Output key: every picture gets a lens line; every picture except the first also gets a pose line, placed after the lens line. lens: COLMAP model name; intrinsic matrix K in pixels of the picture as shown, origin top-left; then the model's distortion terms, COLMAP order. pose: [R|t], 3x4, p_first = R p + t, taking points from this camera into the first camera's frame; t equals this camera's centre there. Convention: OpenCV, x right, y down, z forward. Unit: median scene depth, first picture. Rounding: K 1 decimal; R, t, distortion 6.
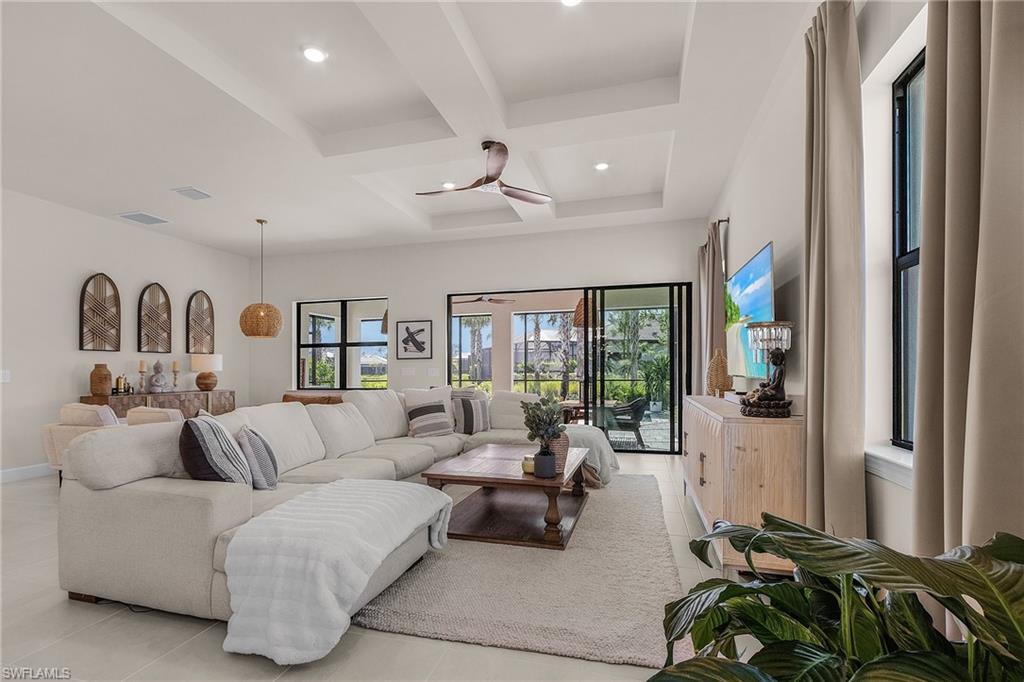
lens RADIAL K [[476.2, 0, 505.5], [0, 476.2, 371.0], [0, 0, 1]] dist [0.001264, 0.000326]
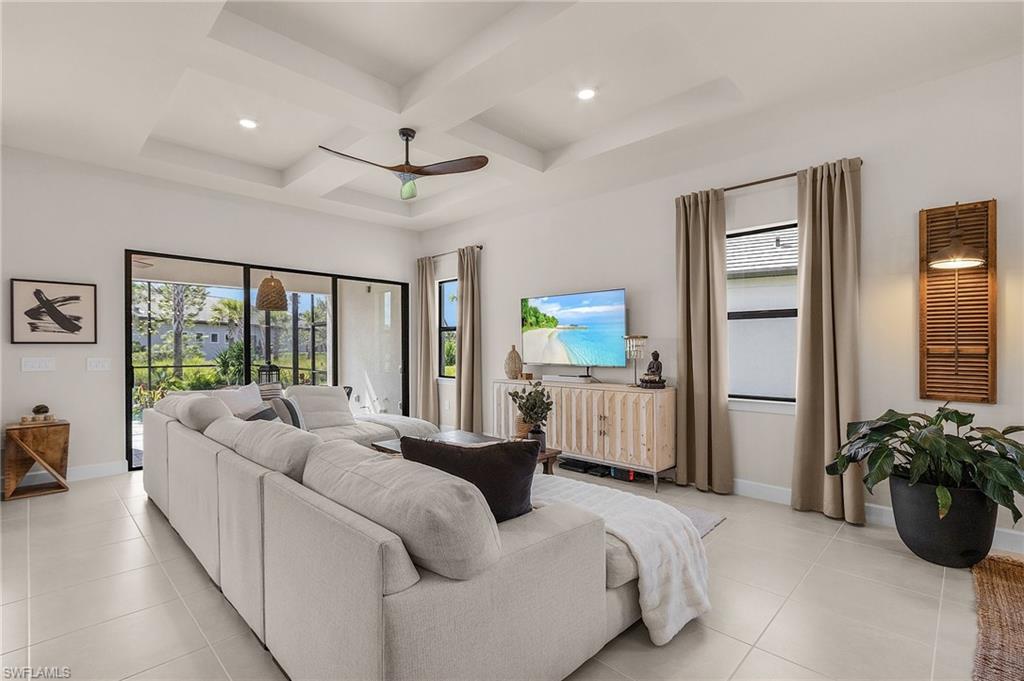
lens RADIAL K [[467.9, 0, 490.8], [0, 467.9, 346.7], [0, 0, 1]] dist [-0.003028, -0.000495]
pose [[0.494914, 0.009447, 0.868890, -0.518429], [-0.000592, 0.999944, -0.010535, -0.018088], [-0.868942, 0.004699, 0.494892, 0.254899]]
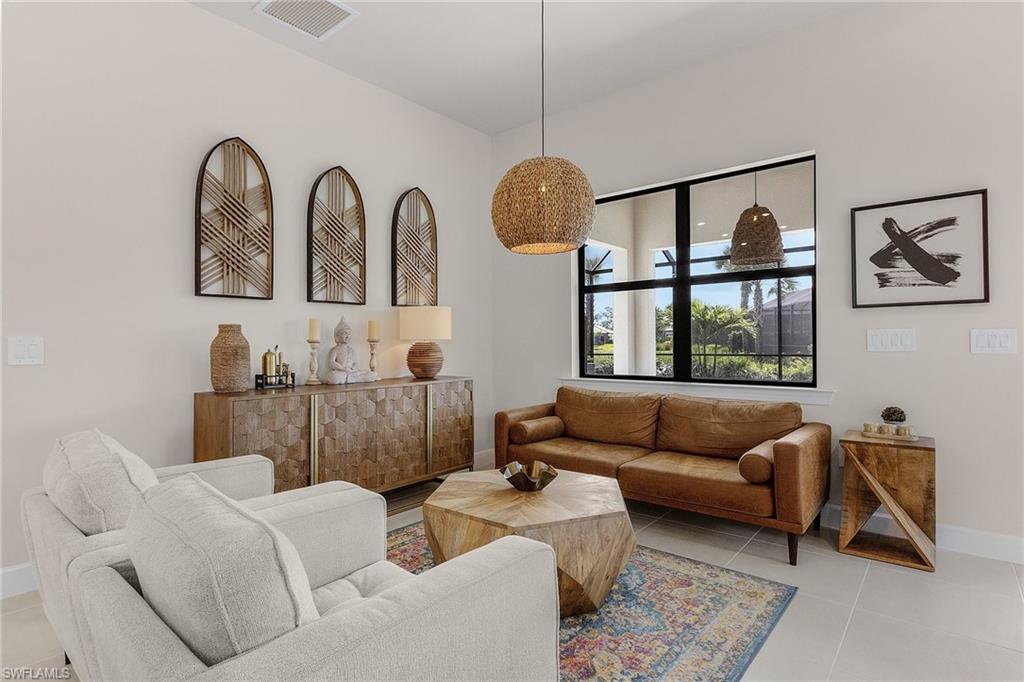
lens RADIAL K [[534.6, 0, 512.0], [0, 534.6, 341.0], [0, 0, 1]] dist [0.002841, 0.000298]
pose [[0.916403, -0.001281, -0.400254, -0.367453], [0.001327, 0.999999, -0.000162, 0.001716], [0.400254, -0.000383, 0.916404, 0.602362]]
